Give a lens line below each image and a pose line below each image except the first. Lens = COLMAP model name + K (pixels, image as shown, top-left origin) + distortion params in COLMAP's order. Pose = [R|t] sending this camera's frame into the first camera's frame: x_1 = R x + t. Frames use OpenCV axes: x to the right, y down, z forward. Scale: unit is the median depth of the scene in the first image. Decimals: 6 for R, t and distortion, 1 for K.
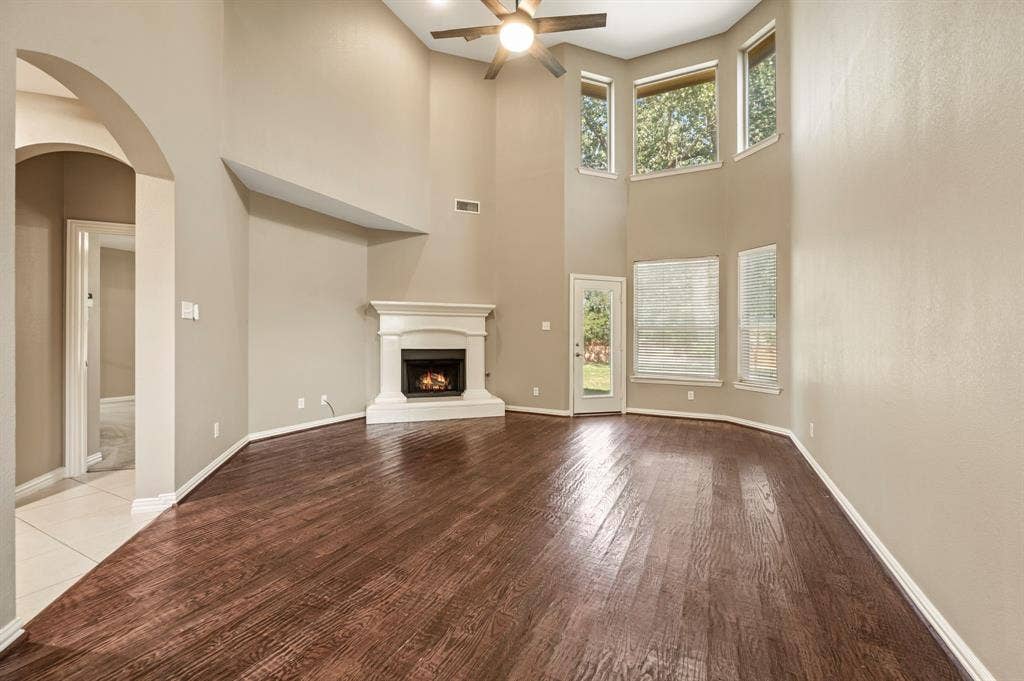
lens RADIAL K [[378.3, 0, 557.2], [0, 378.3, 336.9], [0, 0, 1]] dist [-0.000163, -0.000009]
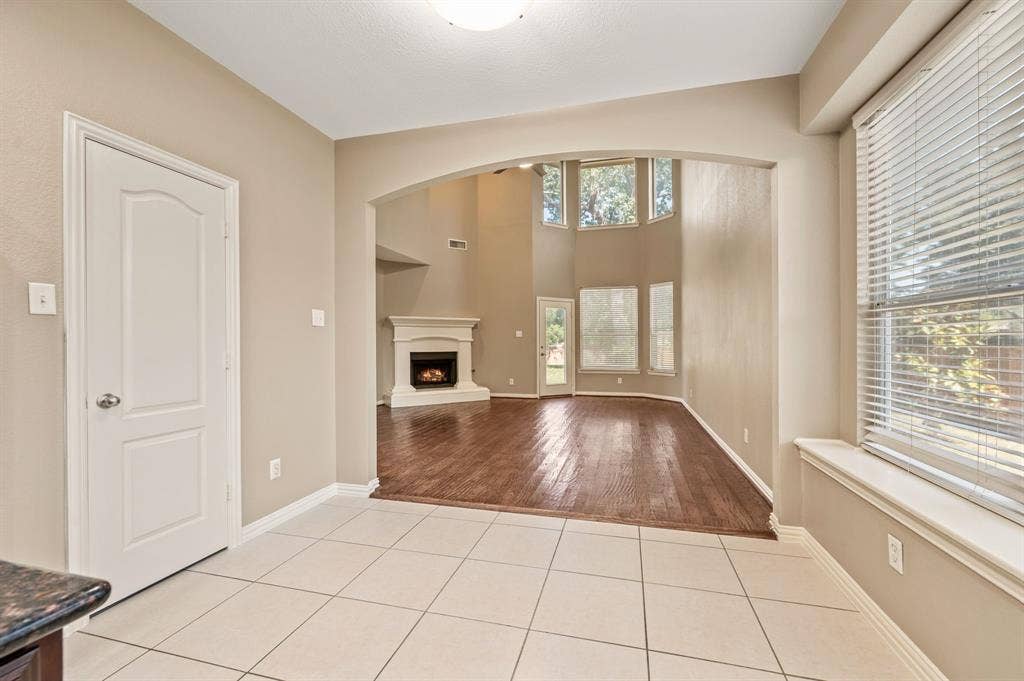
lens RADIAL K [[424.2, 0, 512.0], [0, 424.2, 340.5], [0, 0, 1]] dist [-0.002040, -0.000275]
pose [[0.988847, -0.010739, 0.148546, -0.284717], [0.009562, 0.999917, 0.008640, -0.018765], [-0.148627, -0.007124, 0.988868, -0.529621]]
